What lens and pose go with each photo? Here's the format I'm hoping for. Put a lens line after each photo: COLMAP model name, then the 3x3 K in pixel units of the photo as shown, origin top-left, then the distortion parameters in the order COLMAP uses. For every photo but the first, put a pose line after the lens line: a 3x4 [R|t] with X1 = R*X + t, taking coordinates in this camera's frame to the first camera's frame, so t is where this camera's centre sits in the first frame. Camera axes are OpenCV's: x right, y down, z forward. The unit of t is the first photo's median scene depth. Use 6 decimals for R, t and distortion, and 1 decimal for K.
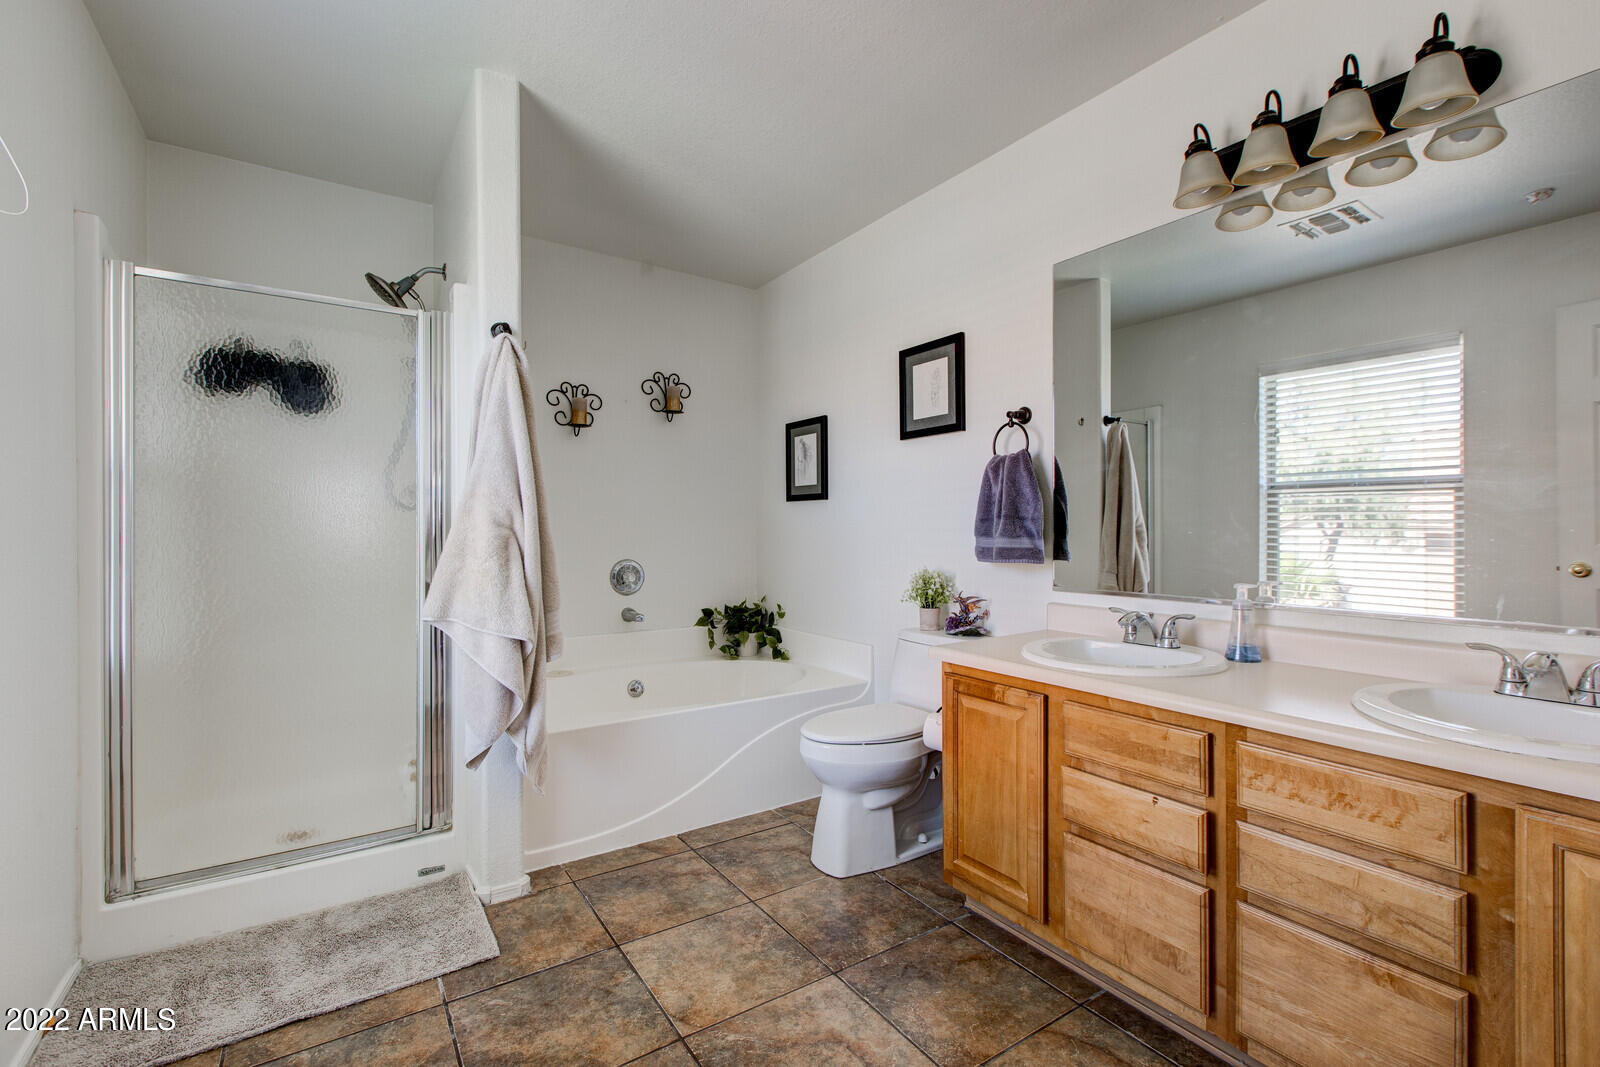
lens RADIAL K [[694.9, 0, 794.4], [0, 694.9, 527.2], [0, 0, 1]] dist [-0.012167, 0.002218]
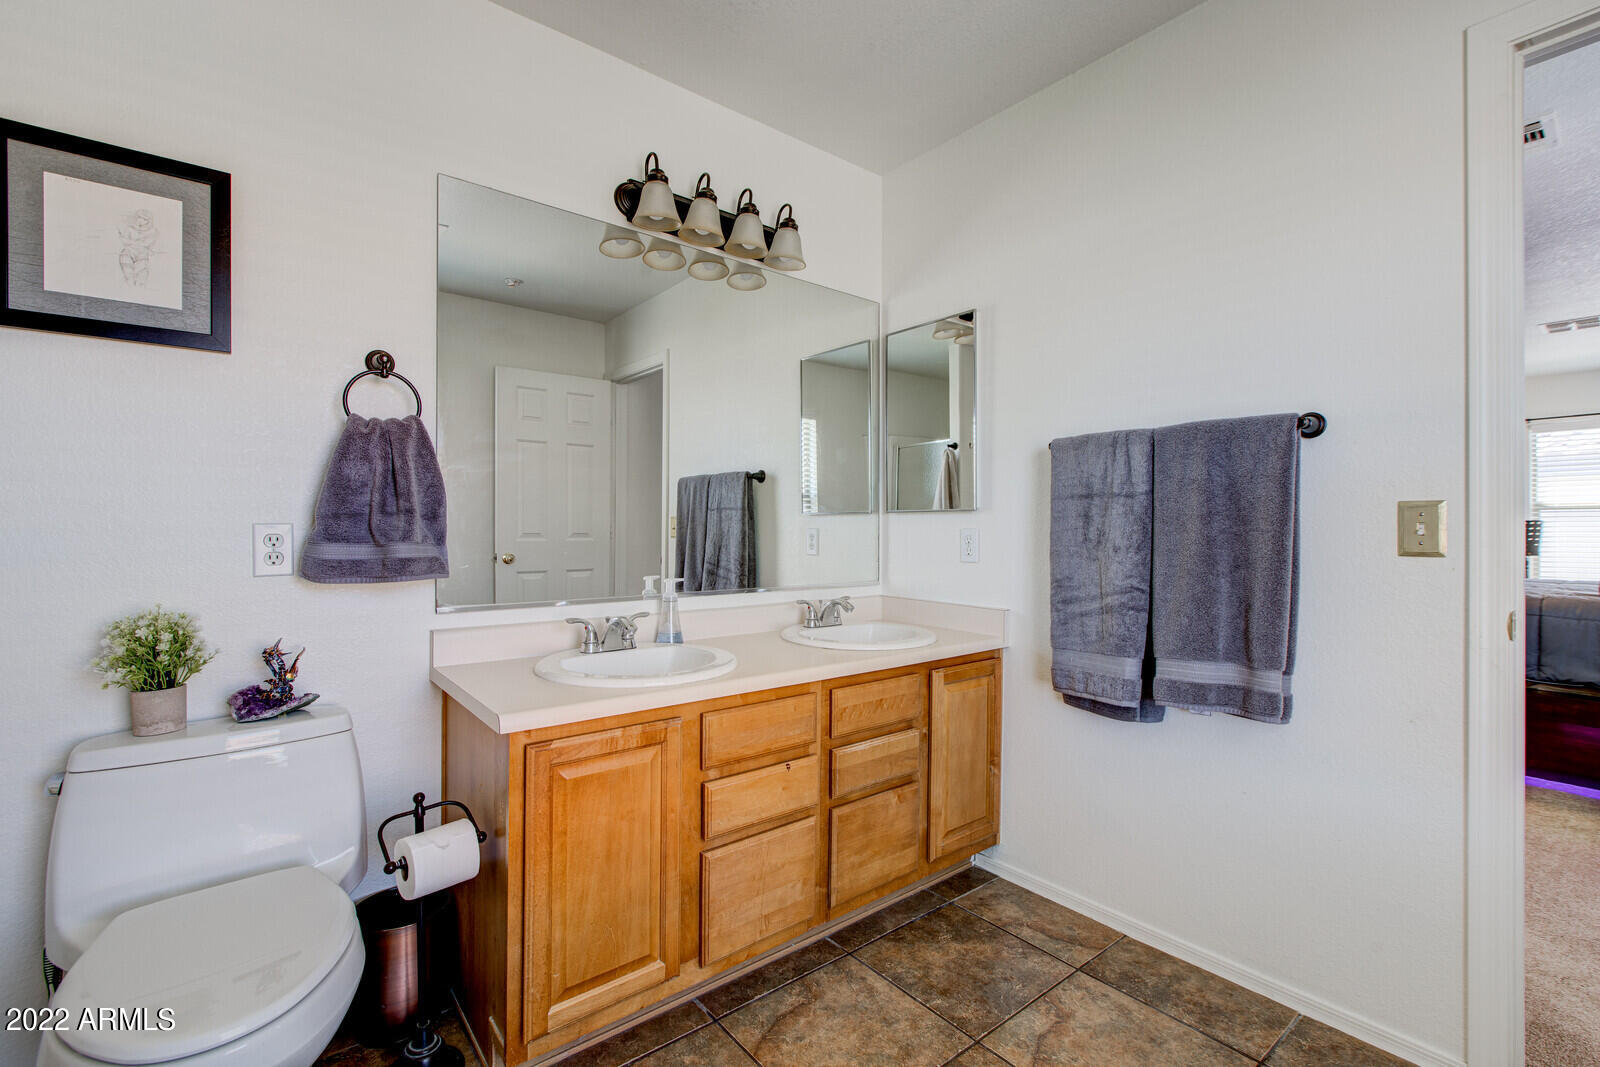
lens RADIAL K [[694.9, 0, 794.5], [0, 694.9, 539.7], [0, 0, 1]] dist [-0.012167, 0.002218]
pose [[-0.087212, -0.003100, 0.996185, -0.473226], [-0.001714, 0.999994, 0.002962, 0.010173], [-0.996188, -0.001449, -0.087217, 0.820403]]
